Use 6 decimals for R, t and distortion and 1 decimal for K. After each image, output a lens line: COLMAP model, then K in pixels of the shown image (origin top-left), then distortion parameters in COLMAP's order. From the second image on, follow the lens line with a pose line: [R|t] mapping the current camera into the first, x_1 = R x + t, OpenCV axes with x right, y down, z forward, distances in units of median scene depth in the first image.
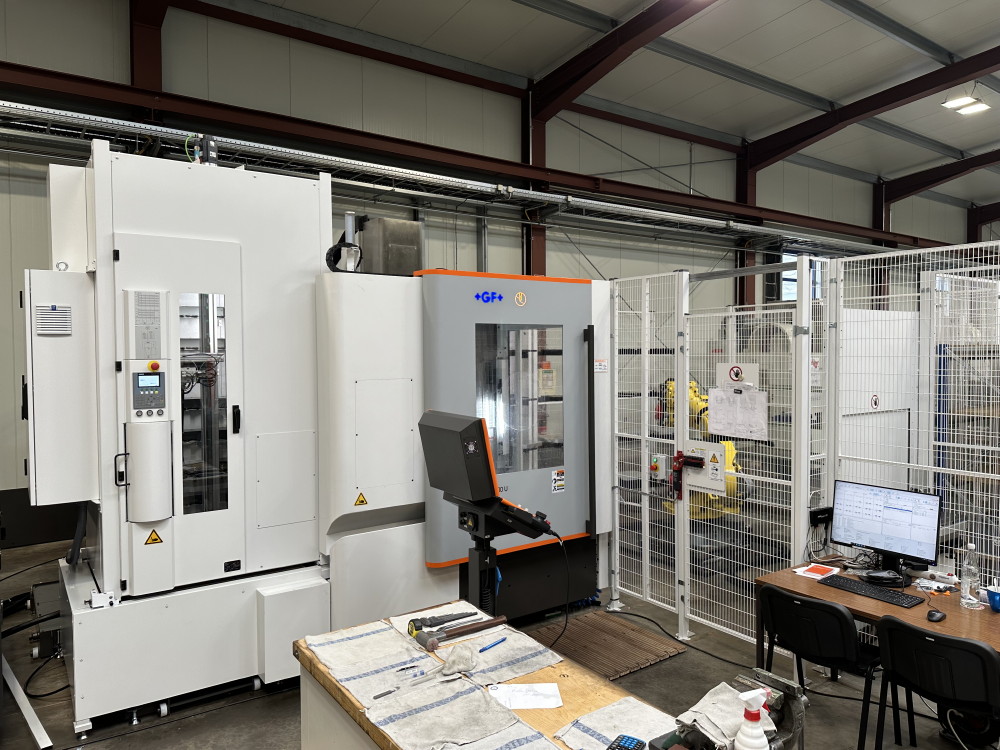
lens RADIAL K [[708.6, 0, 509.3], [0, 708.6, 374.5], [0, 0, 1]] dist [0.004914, -0.000455]
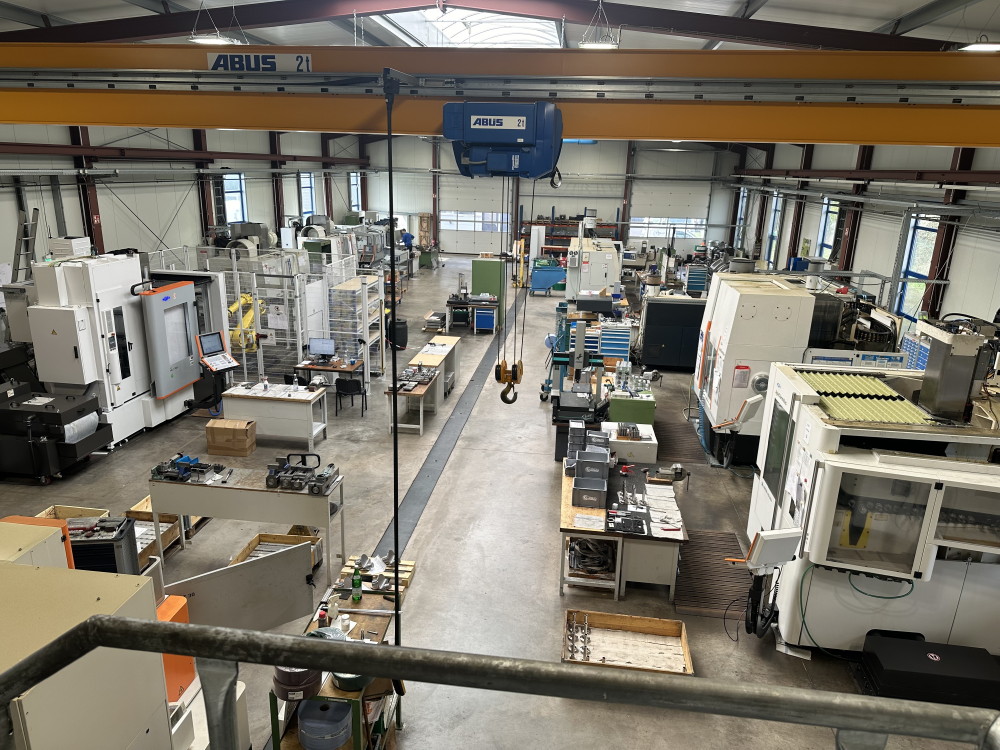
lens RADIAL K [[708.6, 0, 502.6], [0, 708.6, 378.6], [0, 0, 1]] dist [0.004914, -0.000455]
pose [[0.684403, -0.187118, 0.704684, -1.511617], [-0.005239, 0.965220, 0.261388, -0.624160], [-0.729085, -0.182586, 0.659619, -2.242045]]
